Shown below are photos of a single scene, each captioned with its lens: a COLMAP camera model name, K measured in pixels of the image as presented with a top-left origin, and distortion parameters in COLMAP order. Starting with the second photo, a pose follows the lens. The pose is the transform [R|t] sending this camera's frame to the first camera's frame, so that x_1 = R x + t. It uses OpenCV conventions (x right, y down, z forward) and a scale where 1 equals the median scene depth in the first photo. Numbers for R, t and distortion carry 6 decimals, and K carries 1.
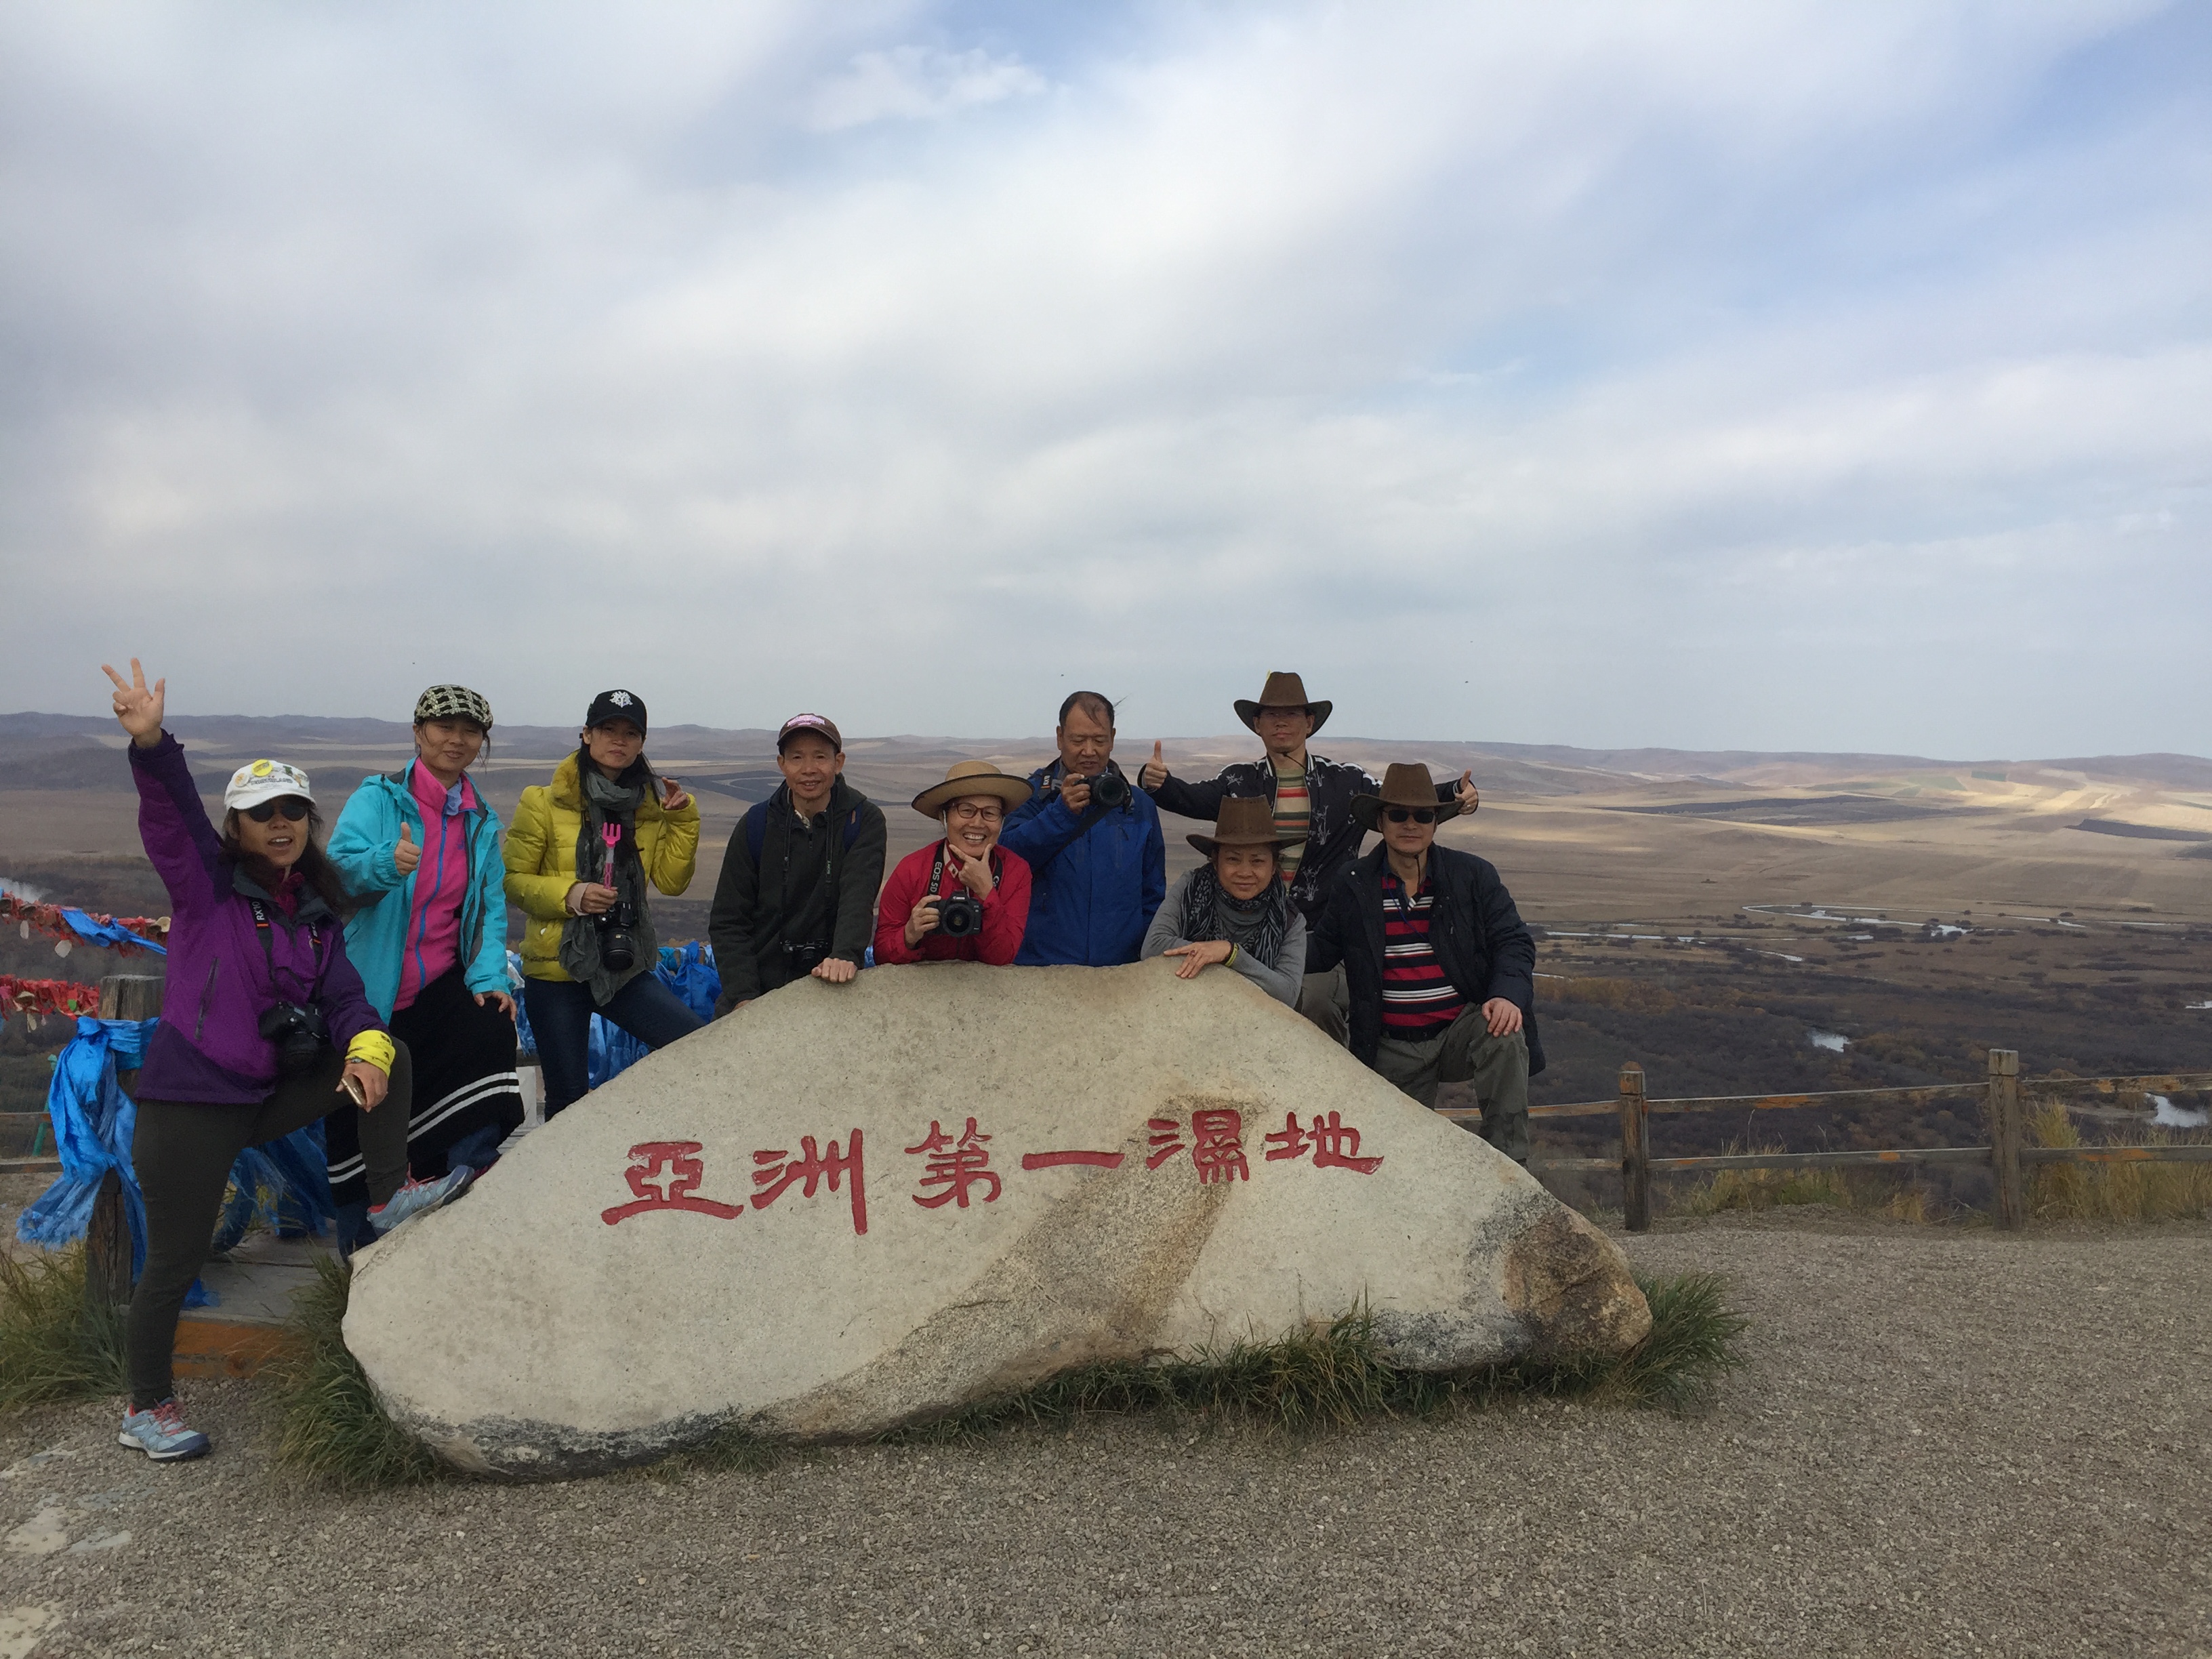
lens RADIAL K [[1821.9, 0, 1106.0], [0, 1821.9, 829.5], [0, 0, 1]] dist [0.102633, -0.128873]
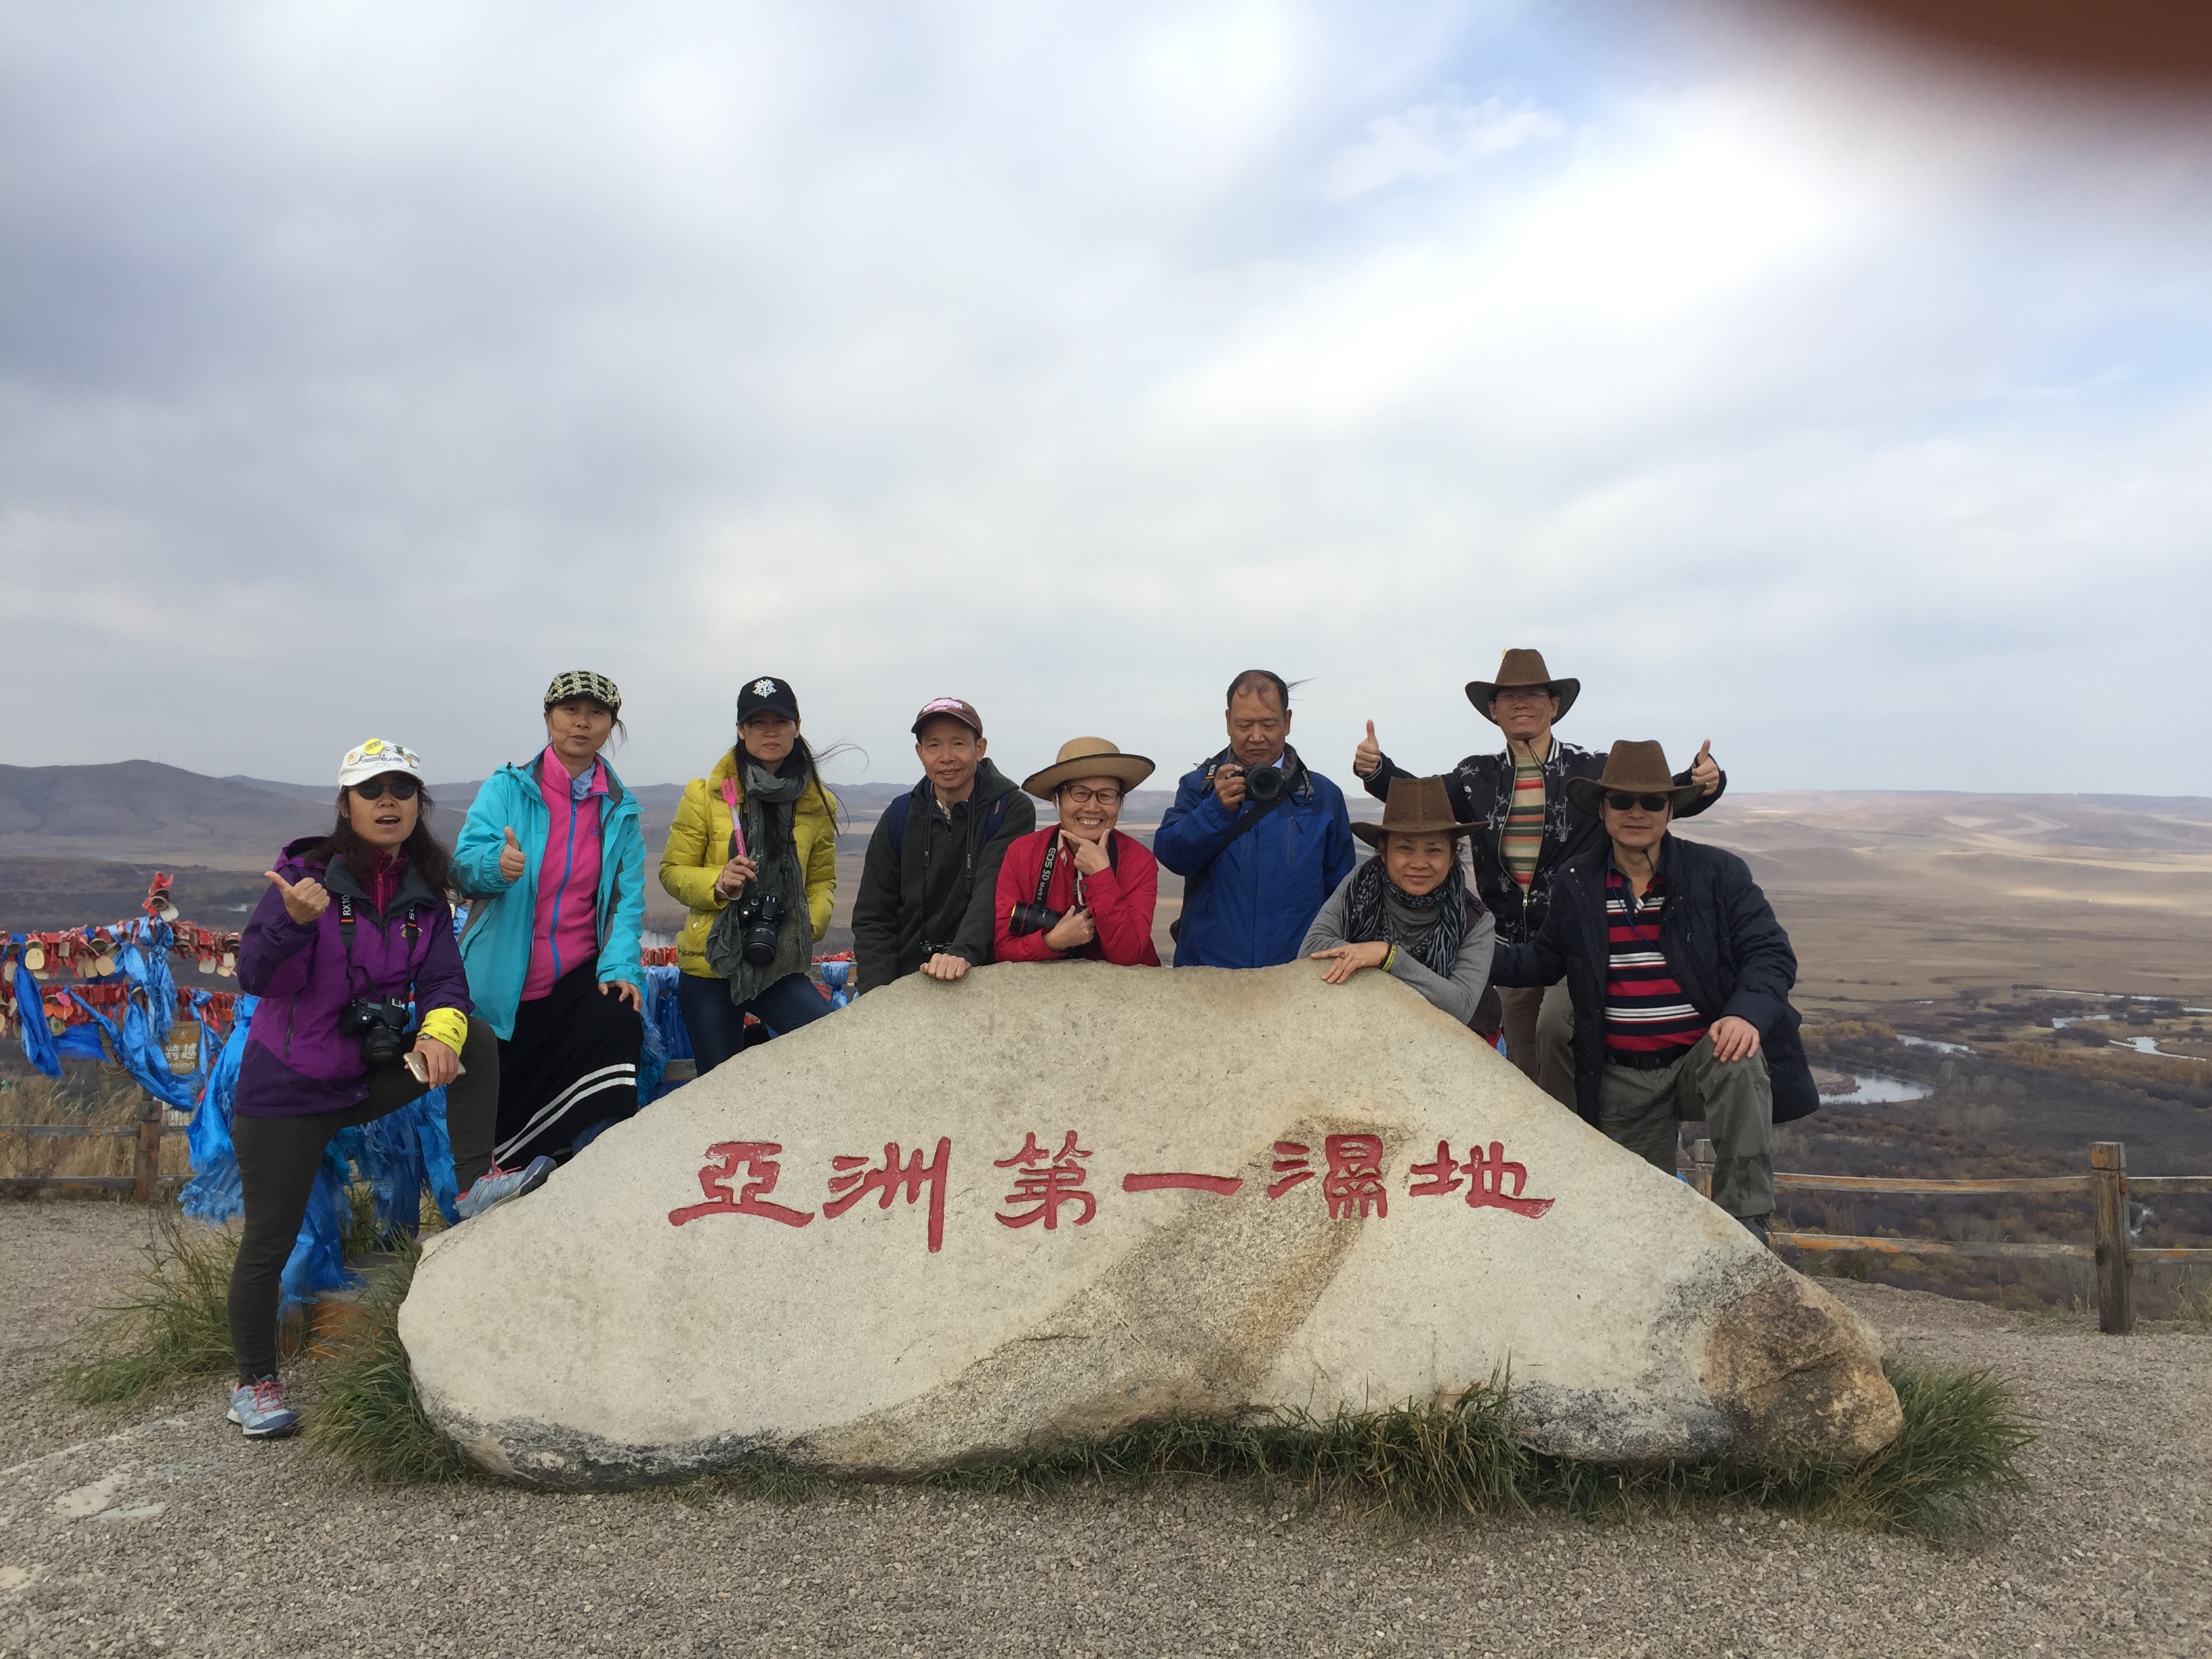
lens RADIAL K [[1821.9, 0, 1106.0], [0, 1821.9, 829.5], [0, 0, 1]] dist [0.102633, -0.128873]
pose [[0.961455, -0.007868, -0.274850, 0.192152], [-0.000673, 0.999520, -0.030967, 0.037470], [0.274962, 0.029959, 0.960988, 0.136210]]
